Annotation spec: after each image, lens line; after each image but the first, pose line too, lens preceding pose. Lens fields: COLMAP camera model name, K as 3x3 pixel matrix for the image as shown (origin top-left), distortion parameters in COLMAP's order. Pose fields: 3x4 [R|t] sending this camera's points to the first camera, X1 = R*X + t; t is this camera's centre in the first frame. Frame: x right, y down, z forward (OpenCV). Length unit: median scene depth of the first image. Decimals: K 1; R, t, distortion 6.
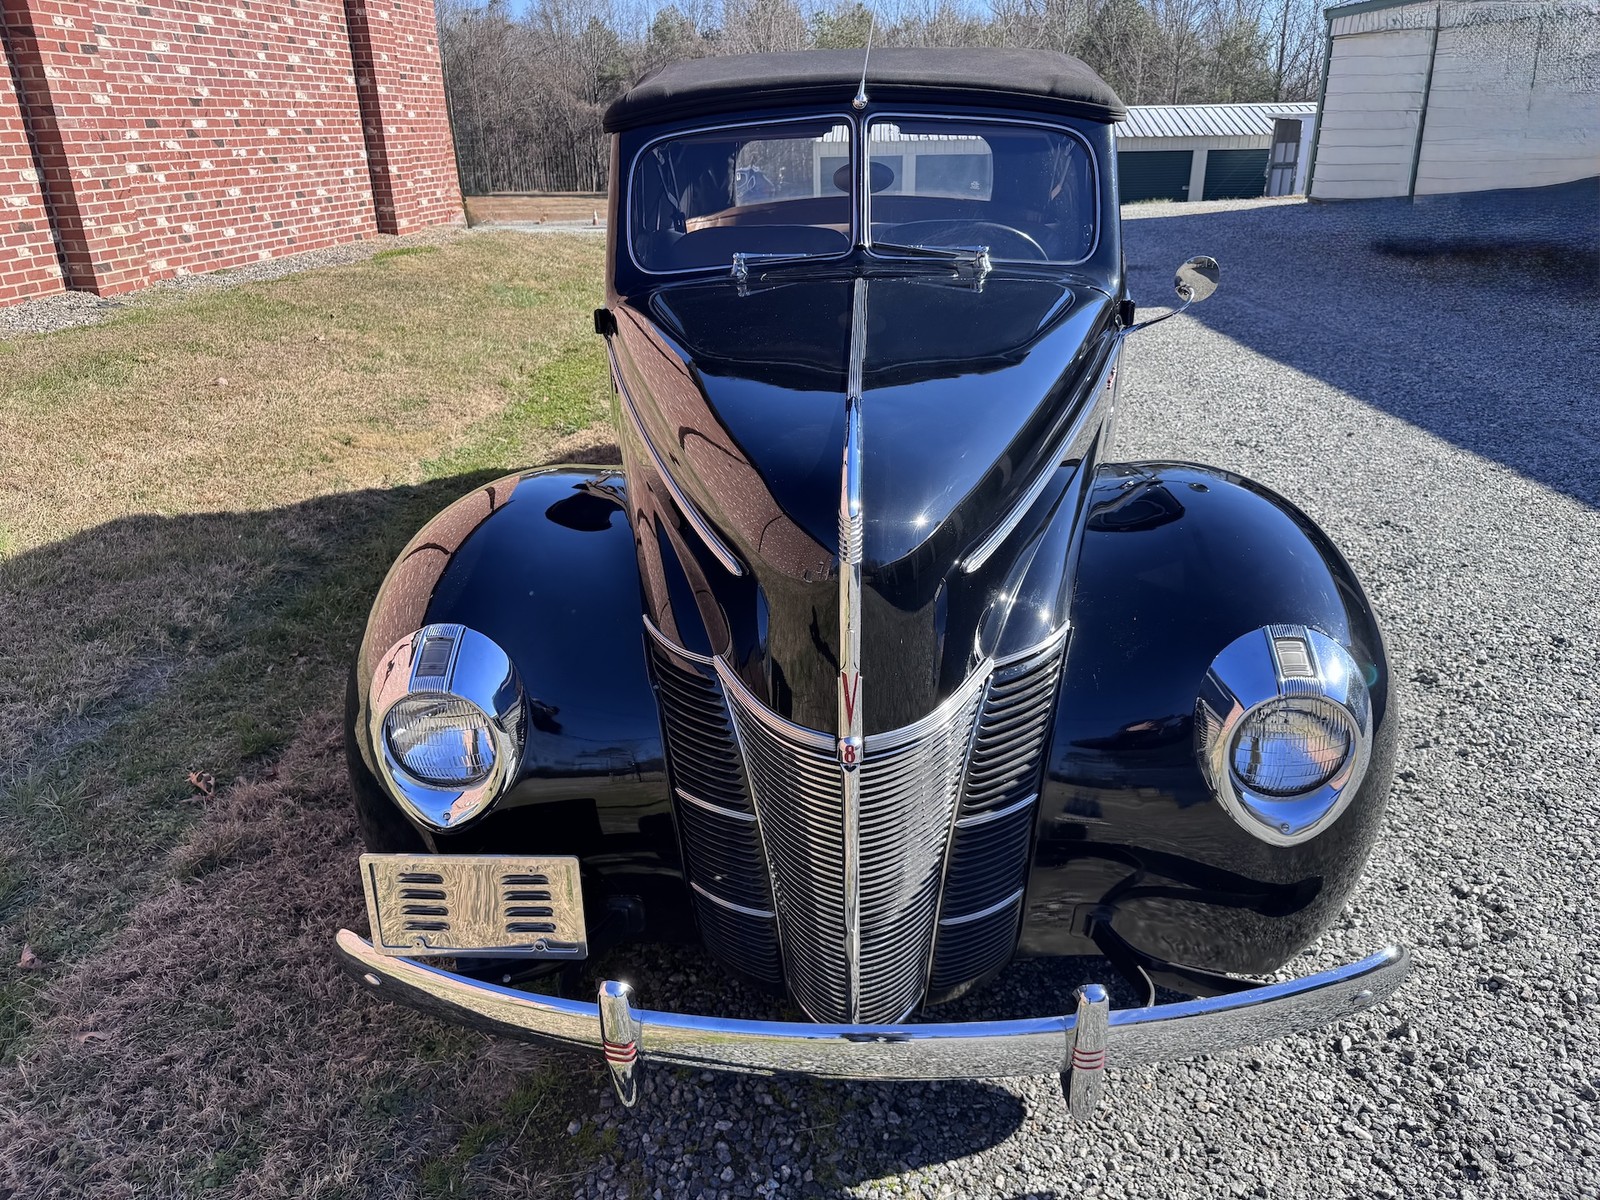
lens RADIAL K [[1115.3, 0, 835.4], [0, 1115.3, 664.7], [0, 0, 1]] dist [-0.003141, -0.003625]
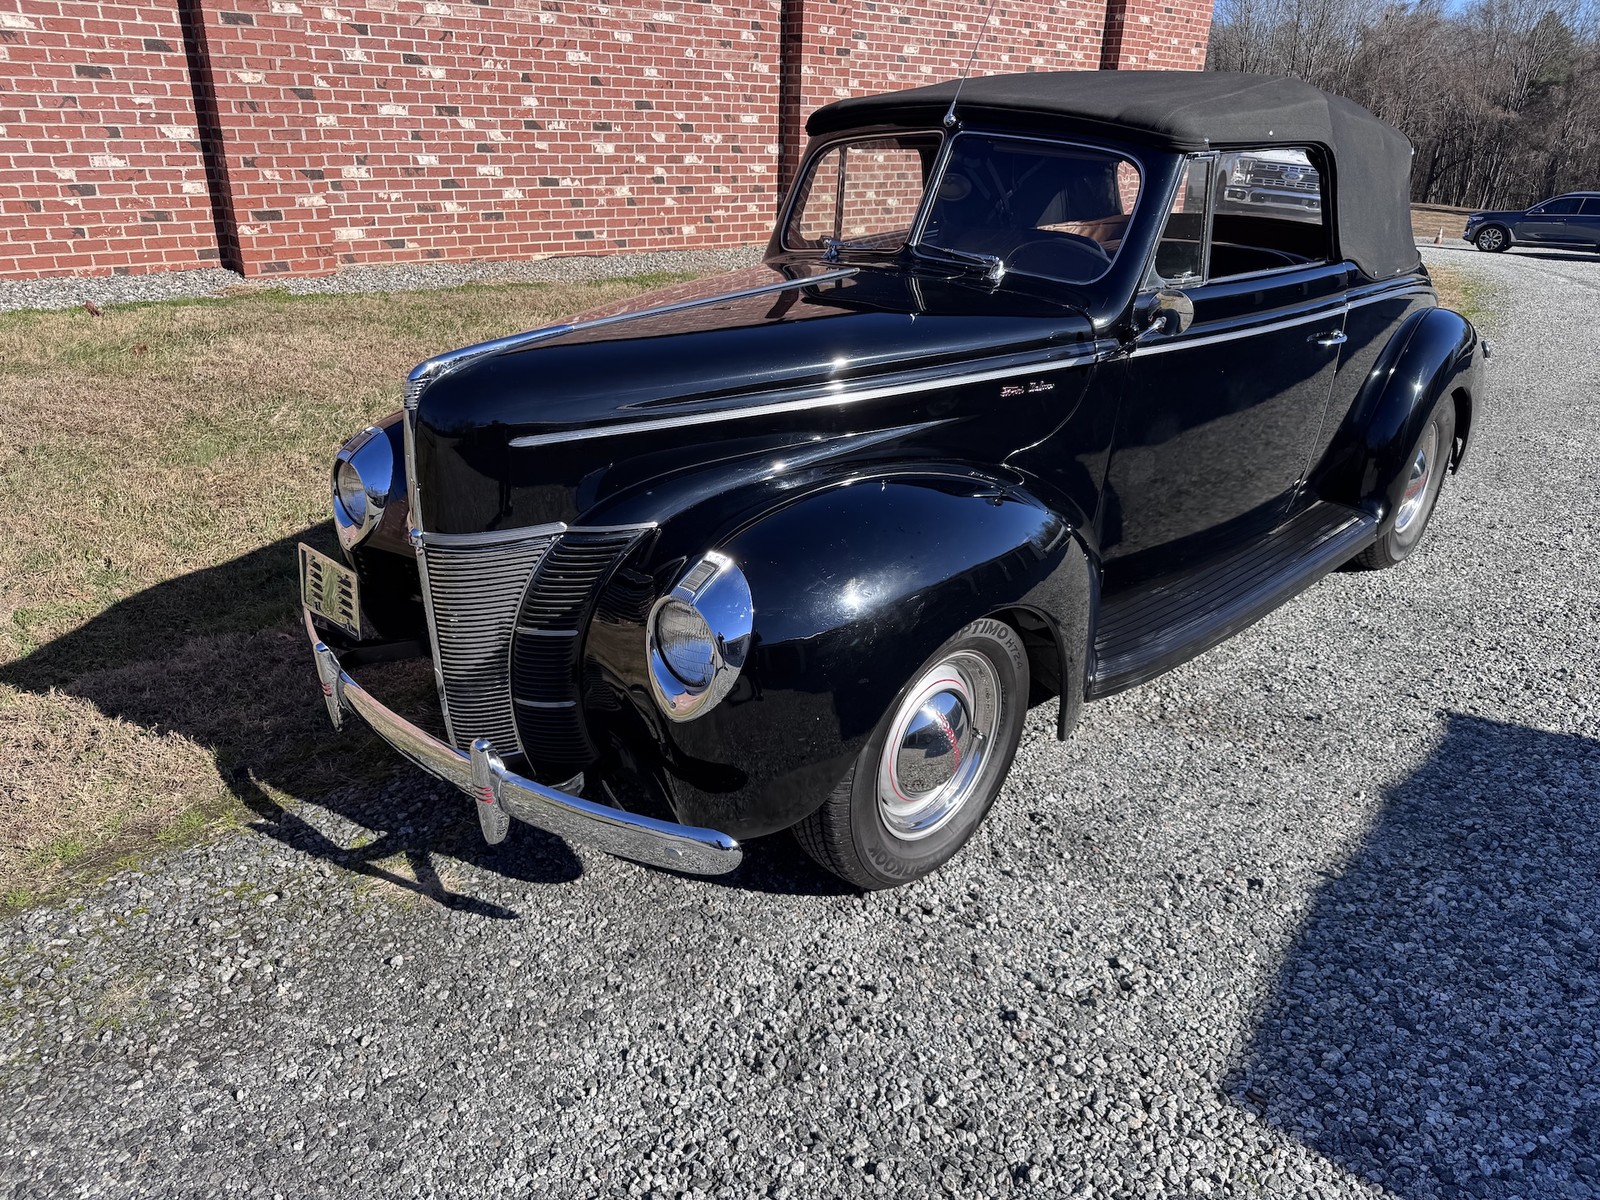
lens RADIAL K [[1168.1, 0, 803.3], [0, 1168.1, 652.8], [0, 0, 1]] dist [0.019213, -0.026365]
pose [[0.756492, 0.303846, -0.579135, 0.200939], [-0.319405, 0.944382, 0.078252, -0.009507], [0.570701, 0.125781, 0.811467, 0.002132]]
